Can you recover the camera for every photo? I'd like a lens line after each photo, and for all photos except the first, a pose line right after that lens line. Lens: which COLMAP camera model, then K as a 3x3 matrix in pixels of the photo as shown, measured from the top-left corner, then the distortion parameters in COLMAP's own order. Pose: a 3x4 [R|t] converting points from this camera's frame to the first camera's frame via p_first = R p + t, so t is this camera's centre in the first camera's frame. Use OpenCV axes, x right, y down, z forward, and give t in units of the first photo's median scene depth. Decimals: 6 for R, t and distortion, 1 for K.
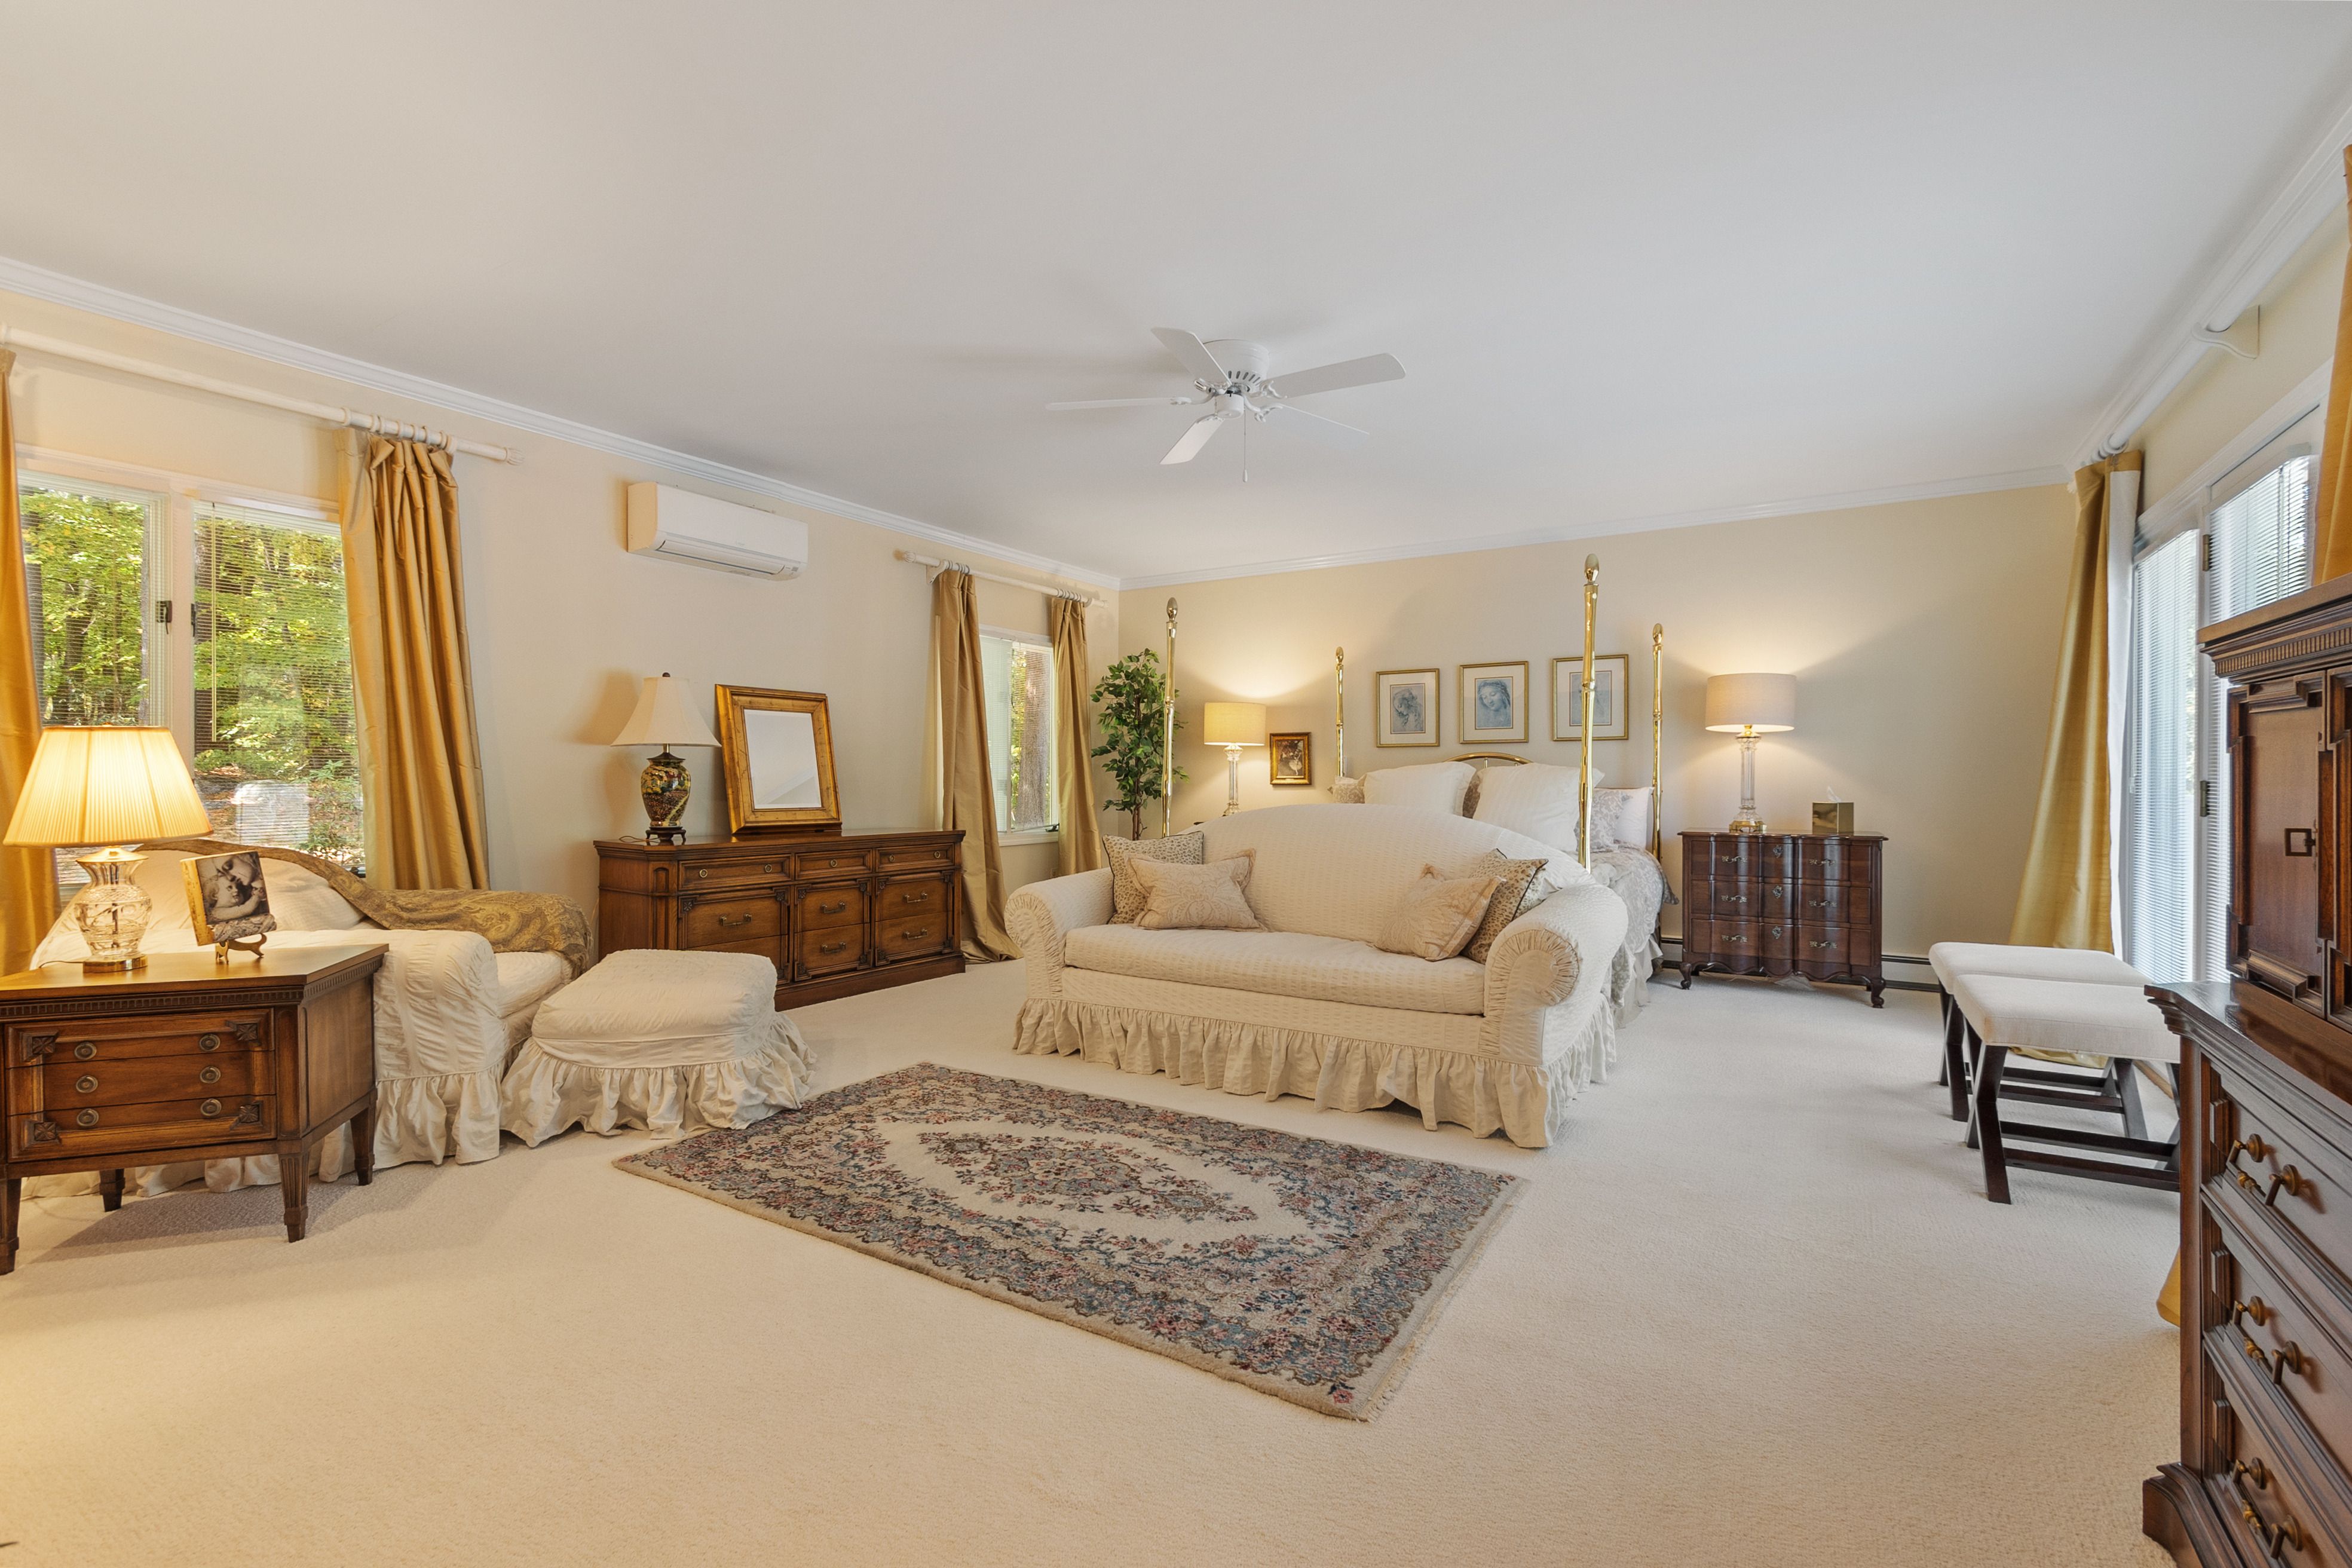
lens RADIAL K [[1035.3, 0, 1178.9], [0, 1035.3, 771.9], [0, 0, 1]] dist [0.001290, -0.000226]
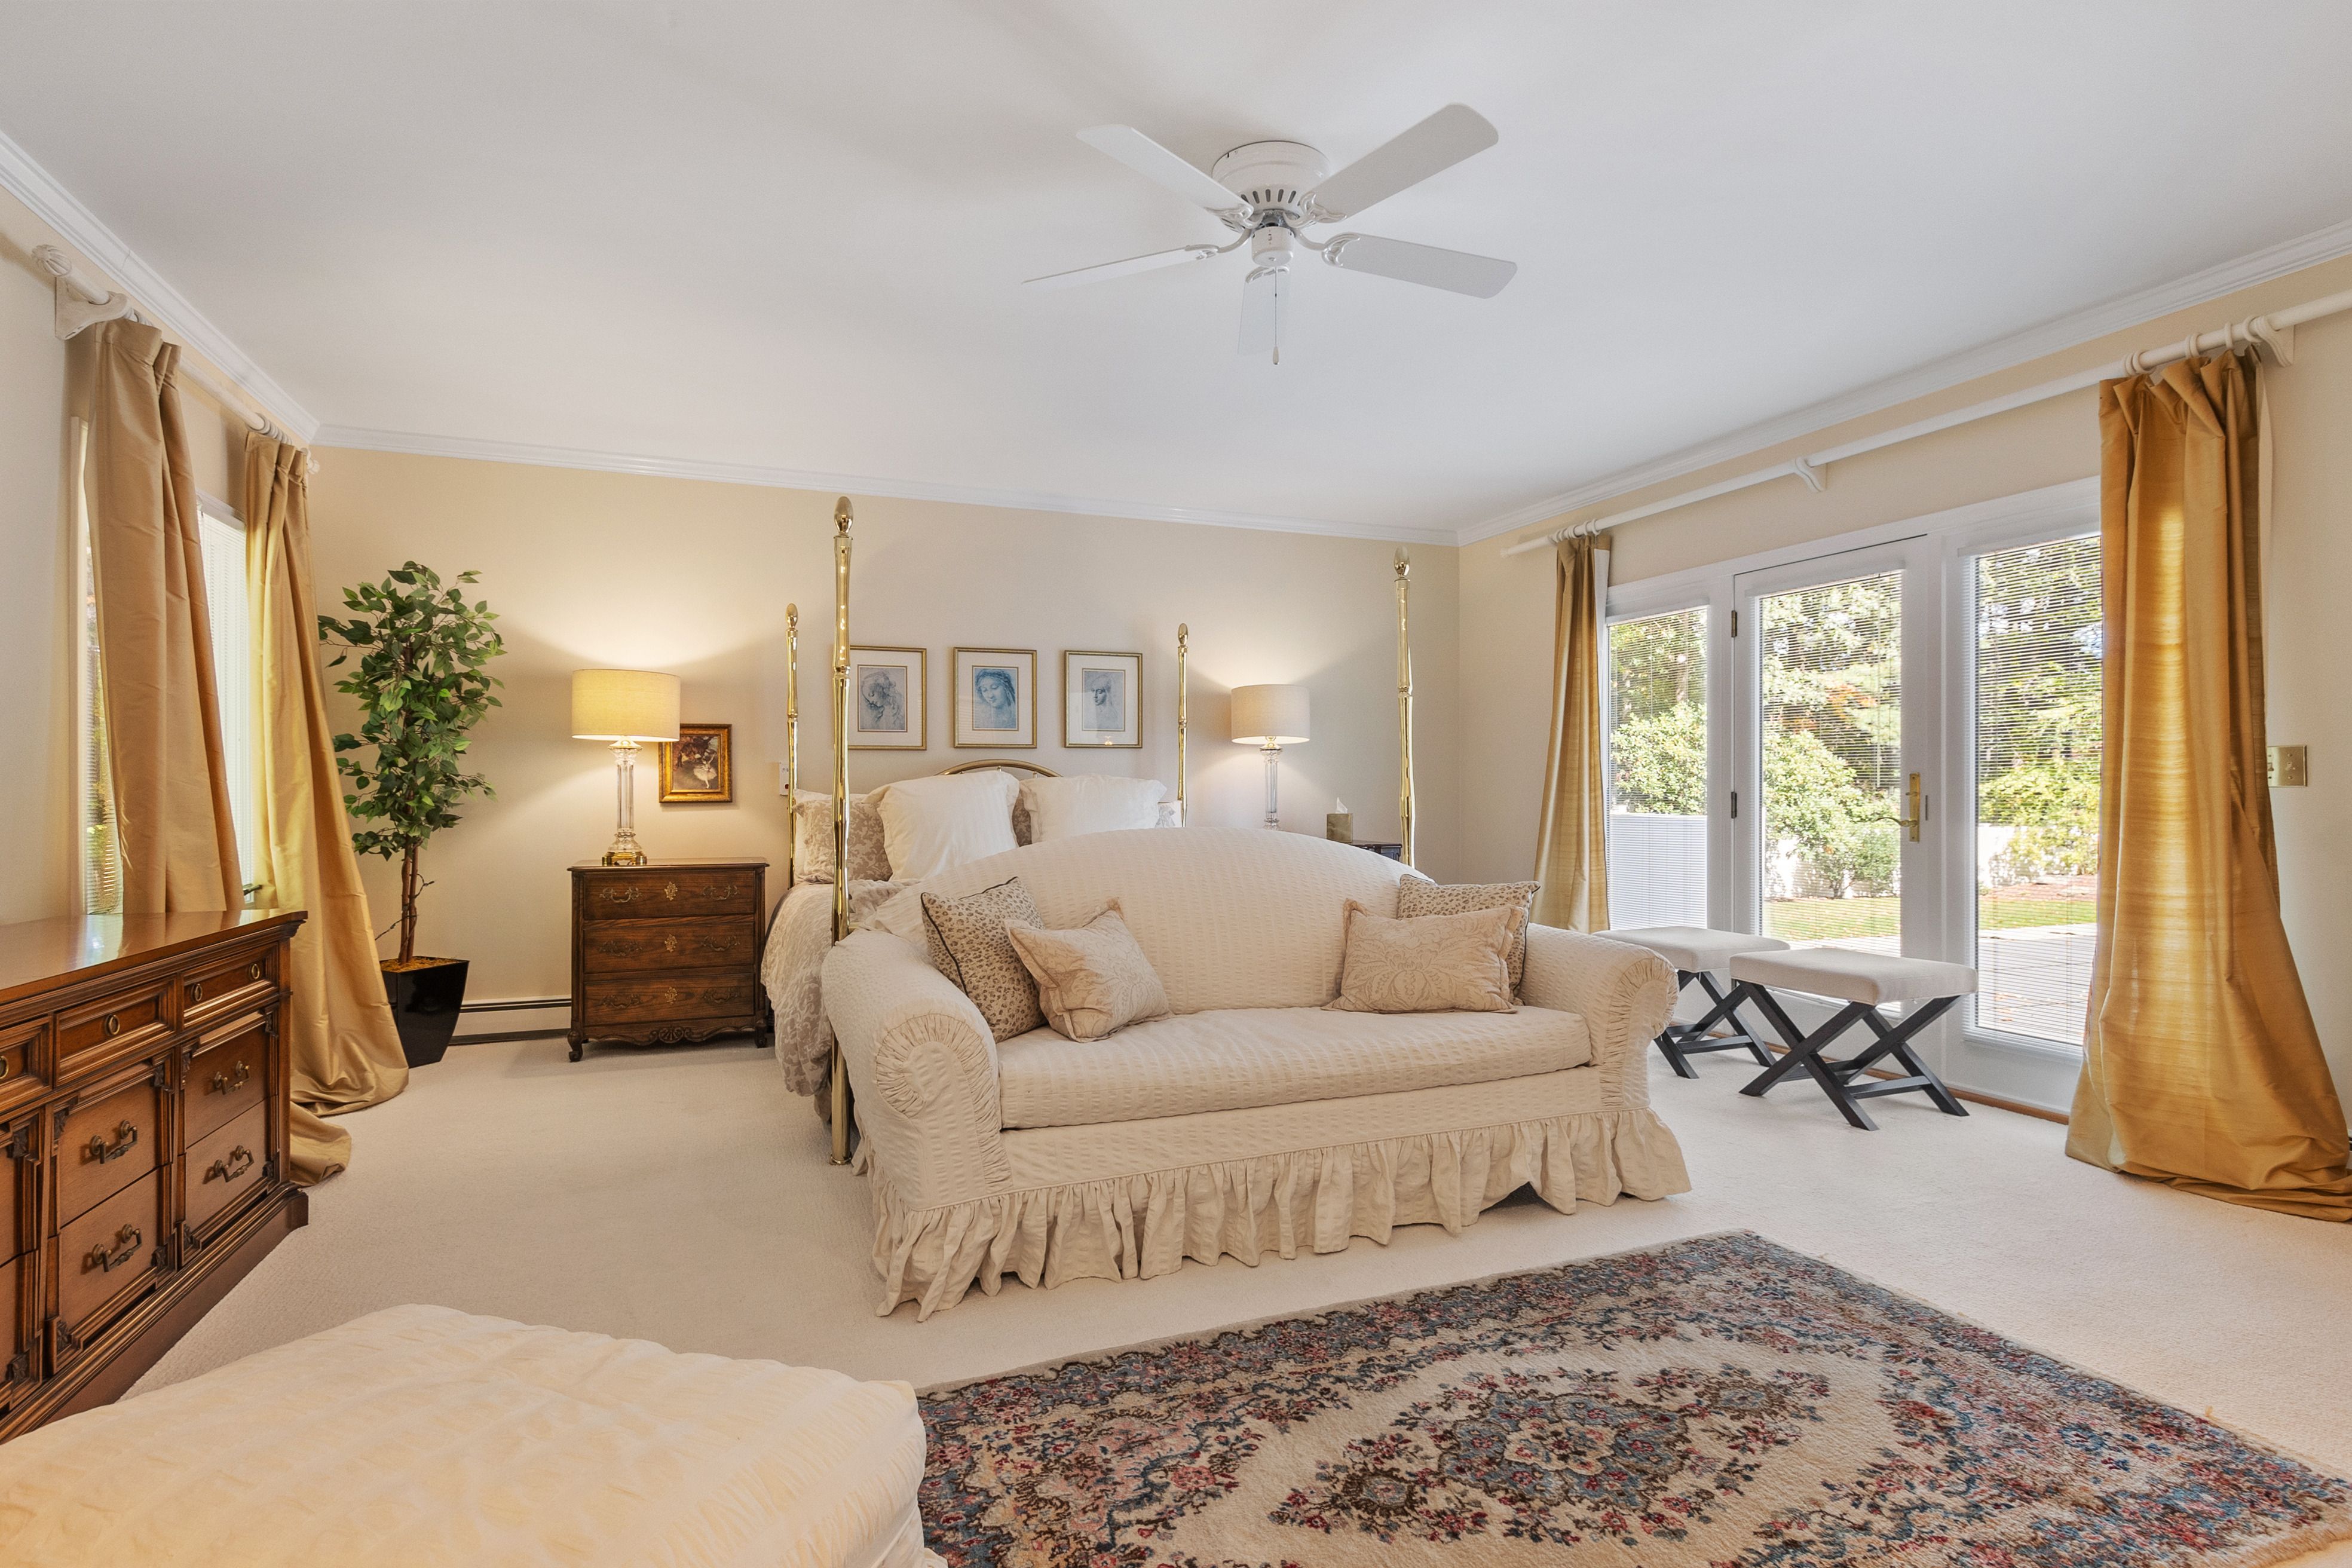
lens RADIAL K [[1187.2, 0, 1176.7], [0, 1187.2, 772.4], [0, 0, 1]] dist [0.002332, -0.001264]
pose [[0.595173, 0.008931, 0.803548, -0.696617], [-0.002023, 0.999952, -0.009616, -0.000233], [-0.803595, 0.004098, 0.595162, 0.662157]]
